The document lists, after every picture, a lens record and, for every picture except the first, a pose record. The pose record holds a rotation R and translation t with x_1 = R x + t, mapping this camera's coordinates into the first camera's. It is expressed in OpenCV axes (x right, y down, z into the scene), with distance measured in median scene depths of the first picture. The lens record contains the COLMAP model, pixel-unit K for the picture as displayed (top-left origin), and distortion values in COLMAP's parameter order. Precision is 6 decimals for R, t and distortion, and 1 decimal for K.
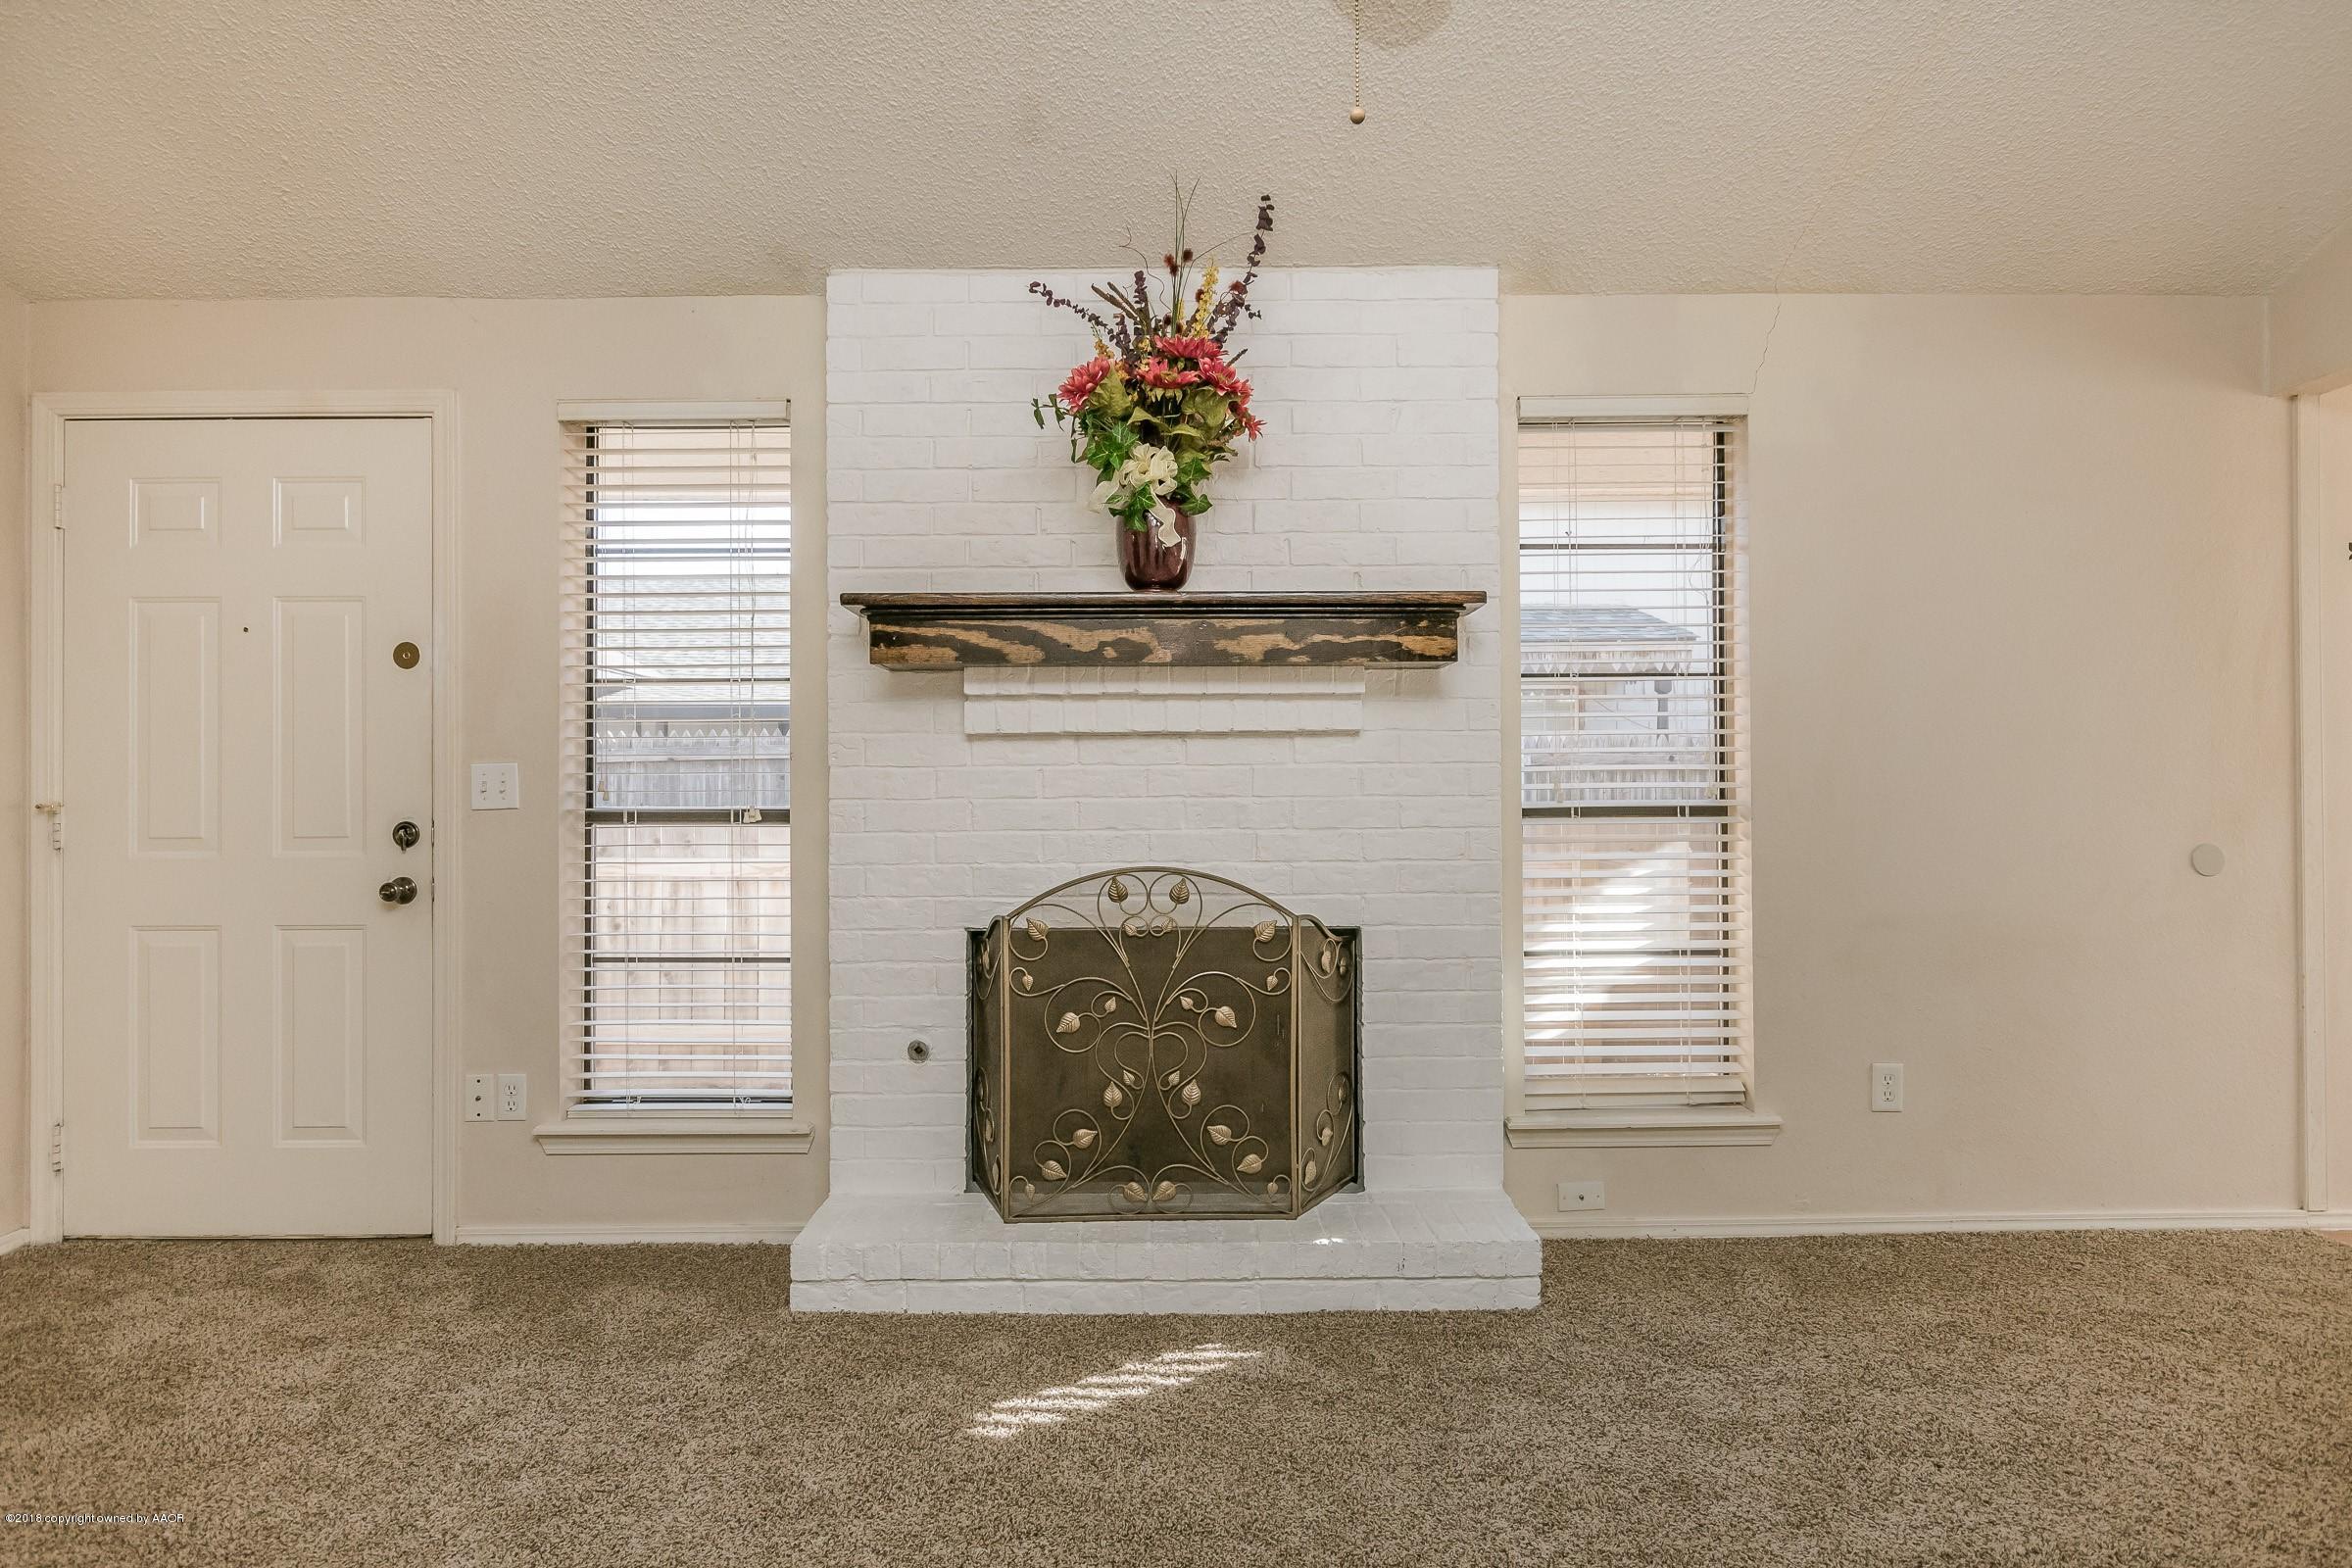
lens RADIAL K [[1208.9, 0, 1175.7], [0, 1208.9, 778.3], [0, 0, 1]] dist [0.001244, 0.000288]
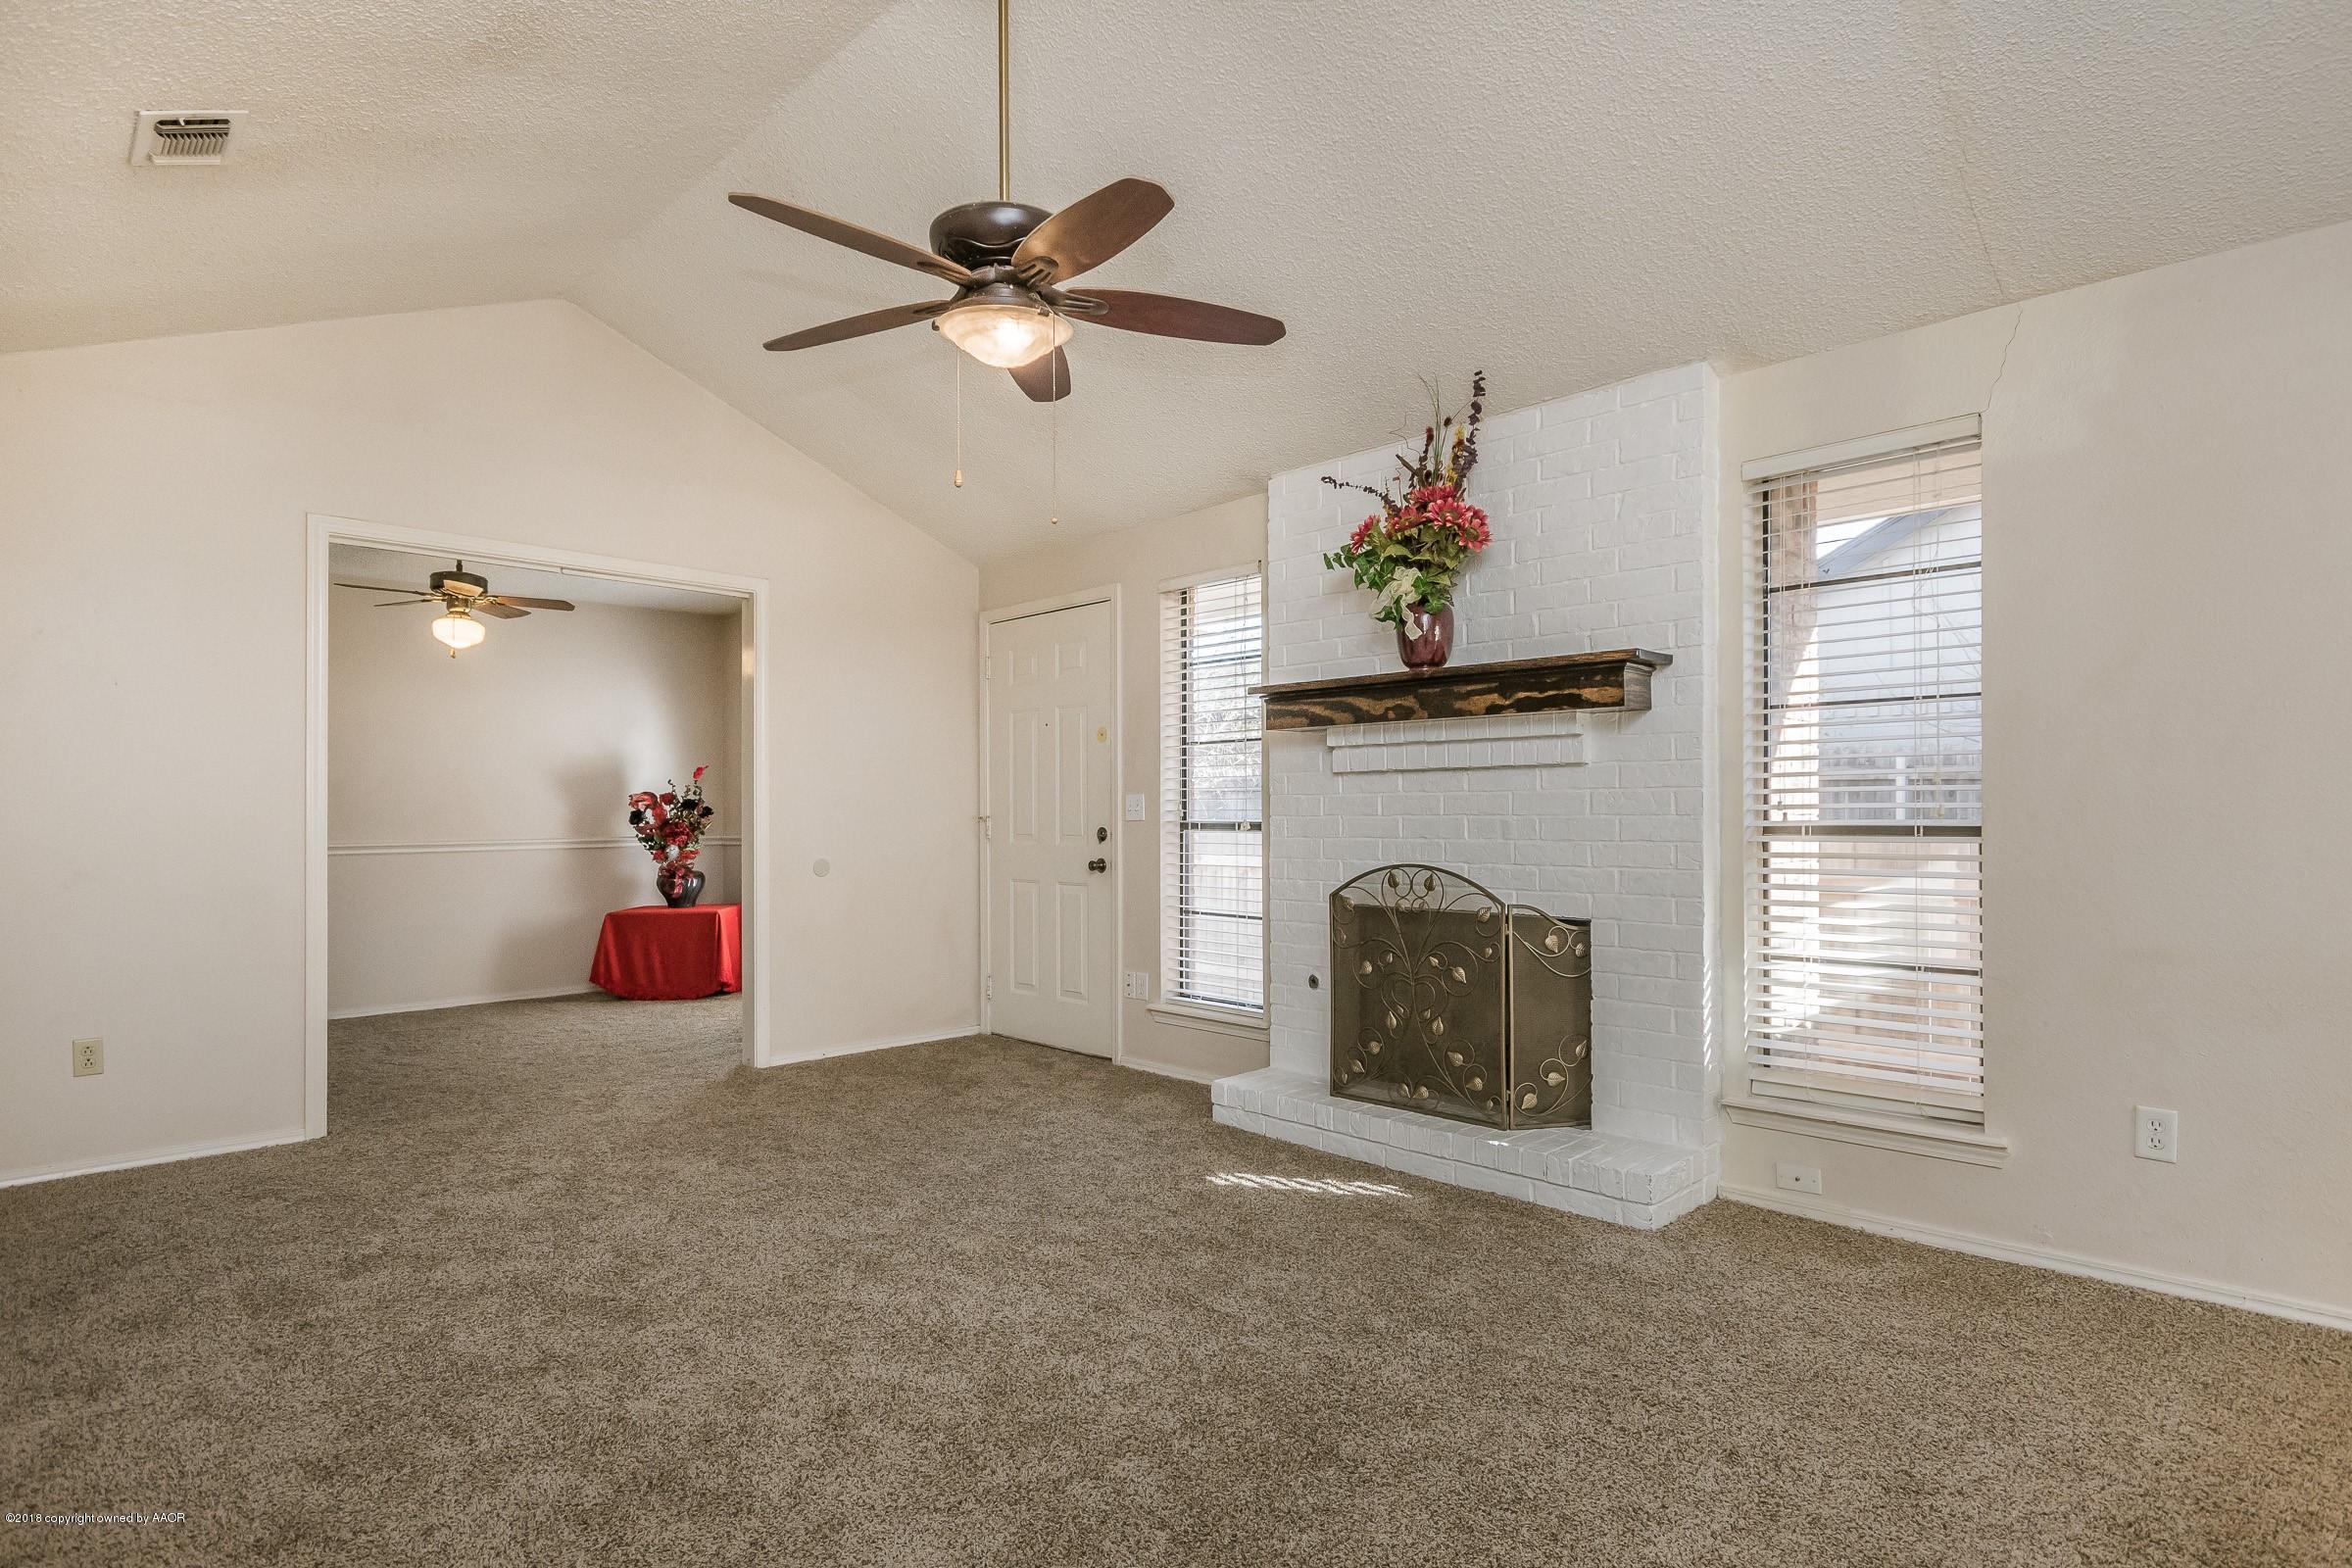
lens RADIAL K [[1188.8, 0, 1178.9], [0, 1188.8, 804.5], [0, 0, 1]] dist [0.003556, 0.000503]
pose [[0.703330, -0.002196, -0.710860, 0.777416], [0.009231, 0.999939, 0.006044, -0.007974], [0.710803, -0.010813, 0.703308, -0.178091]]
